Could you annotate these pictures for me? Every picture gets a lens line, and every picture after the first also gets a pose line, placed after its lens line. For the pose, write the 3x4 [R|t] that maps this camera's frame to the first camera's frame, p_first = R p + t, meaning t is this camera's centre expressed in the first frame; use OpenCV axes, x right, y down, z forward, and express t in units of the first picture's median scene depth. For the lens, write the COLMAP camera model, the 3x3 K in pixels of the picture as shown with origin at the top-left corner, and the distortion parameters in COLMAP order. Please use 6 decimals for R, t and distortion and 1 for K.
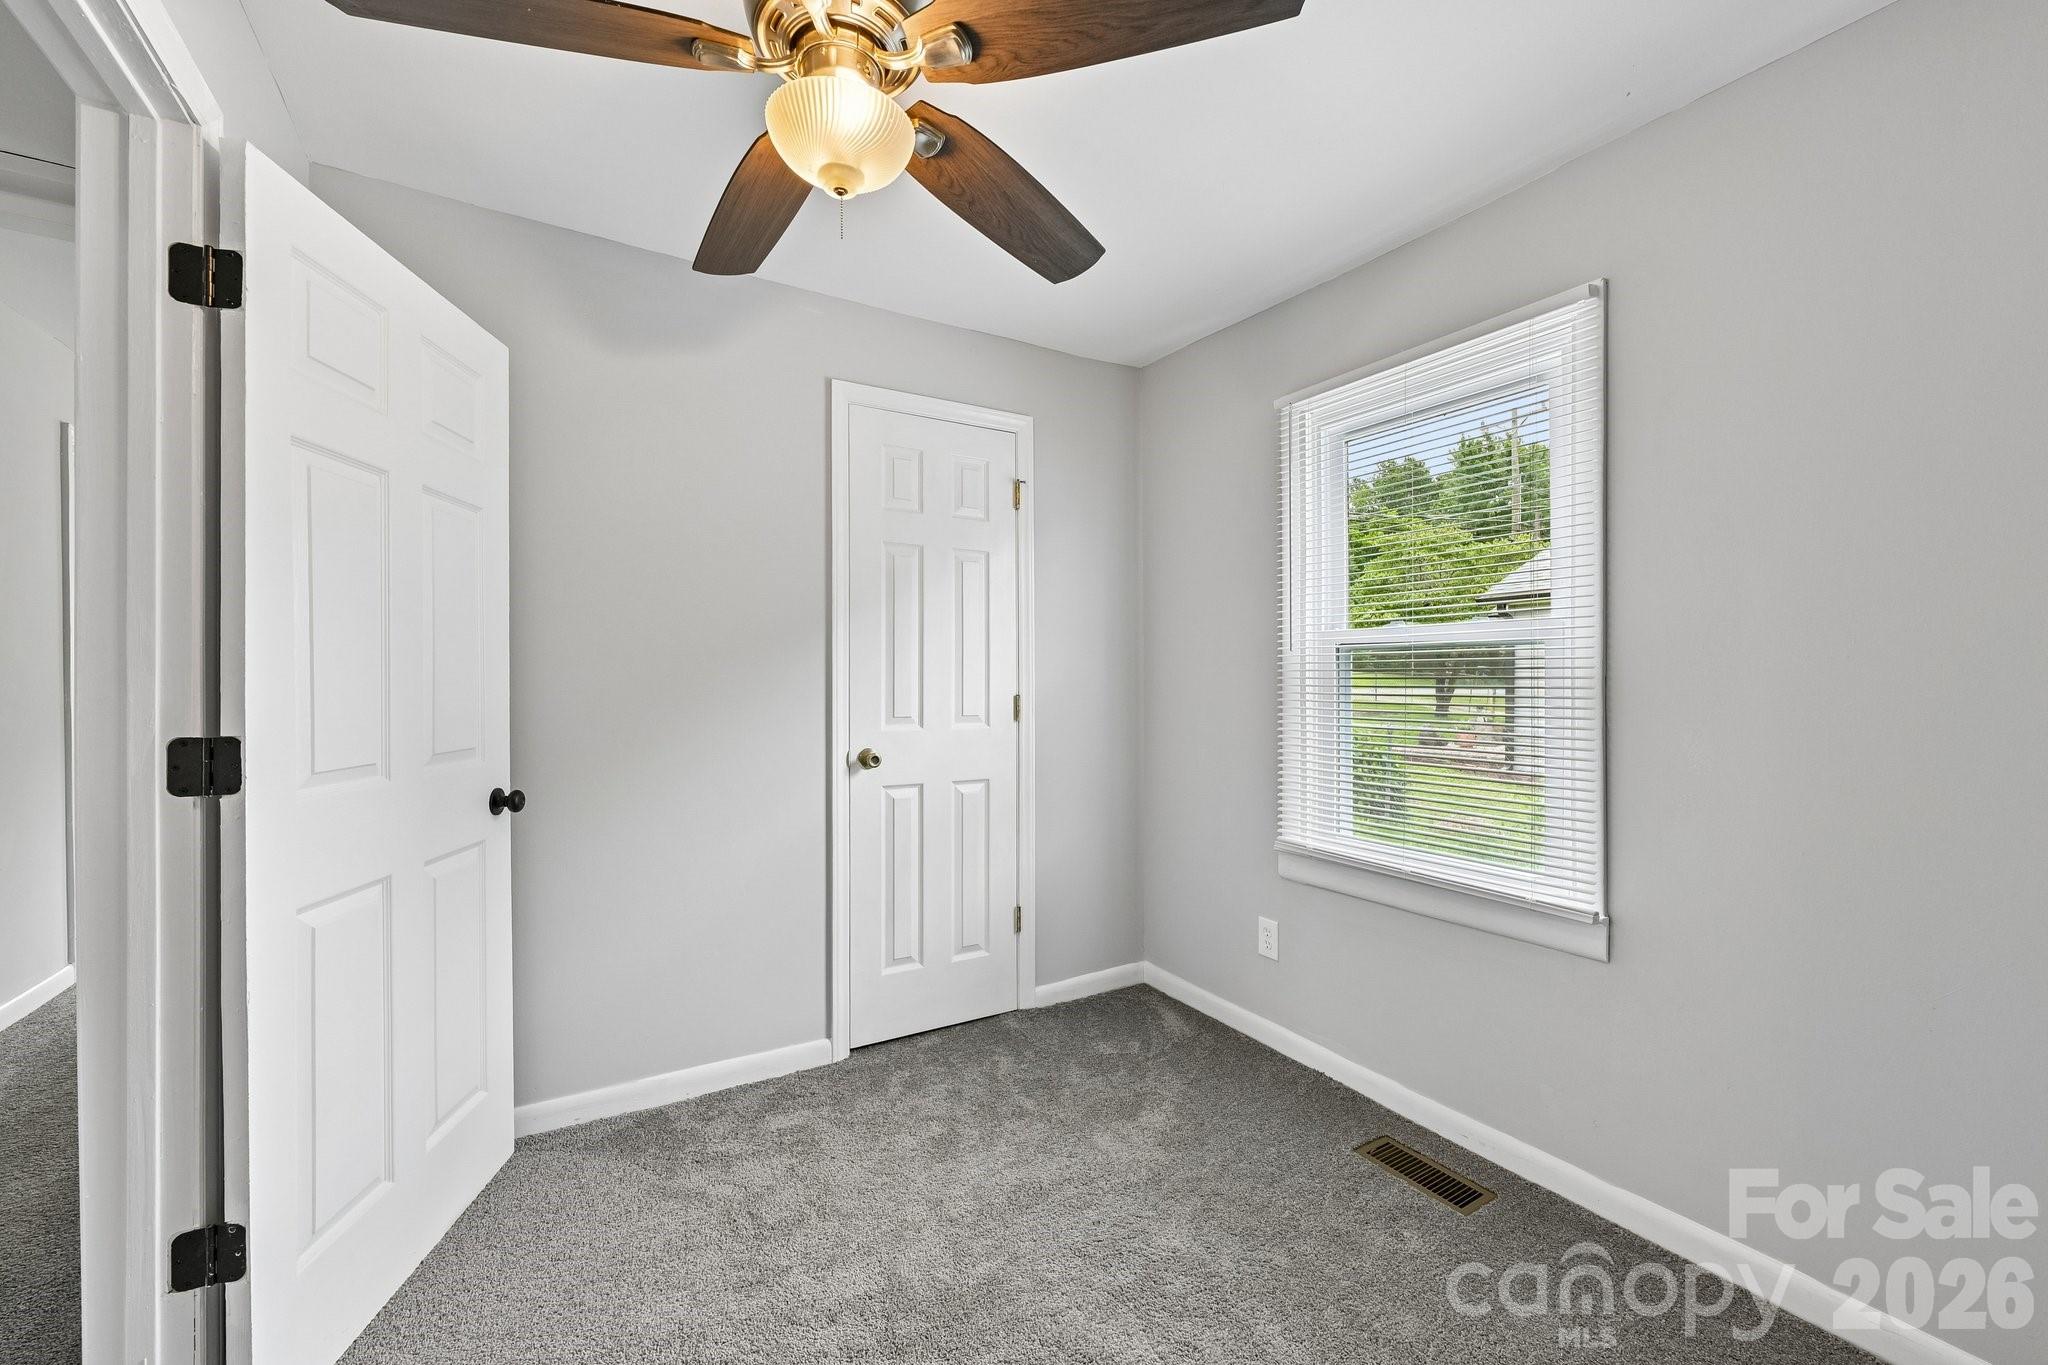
lens RADIAL K [[808.9, 0, 1017.2], [0, 808.9, 685.3], [0, 0, 1]] dist [-0.000206, -0.000001]
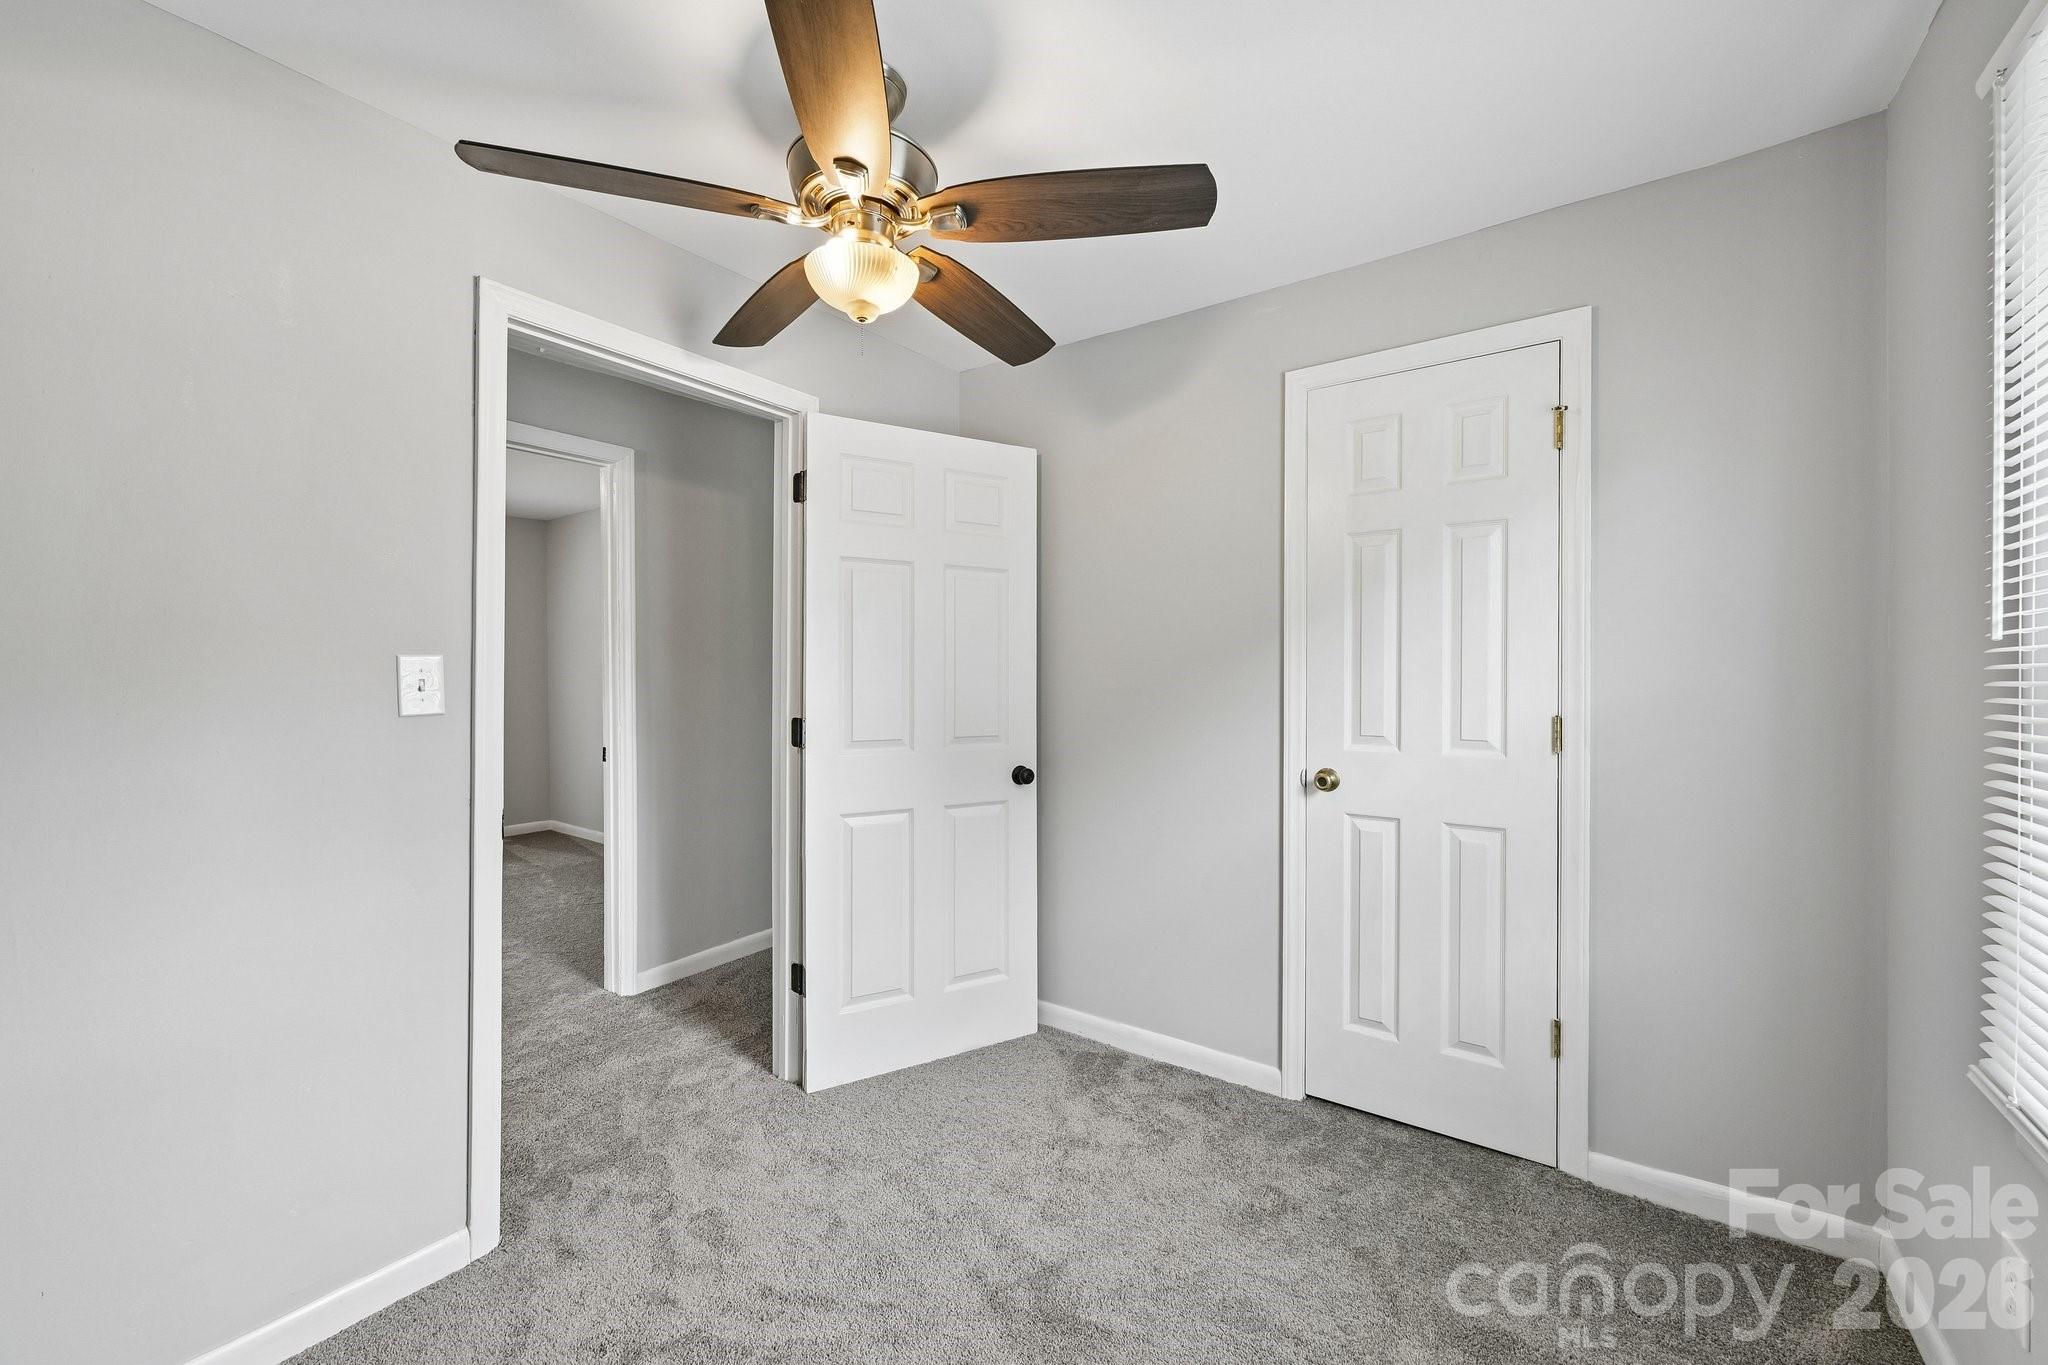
lens RADIAL K [[808.9, 0, 1017.2], [0, 808.9, 685.3], [0, 0, 1]] dist [-0.000206, -0.000001]
pose [[0.408012, 0.006350, -0.912954, 0.508313], [-0.009211, 0.999954, 0.002838, -0.013511], [0.912930, 0.007251, 0.408052, 0.332669]]
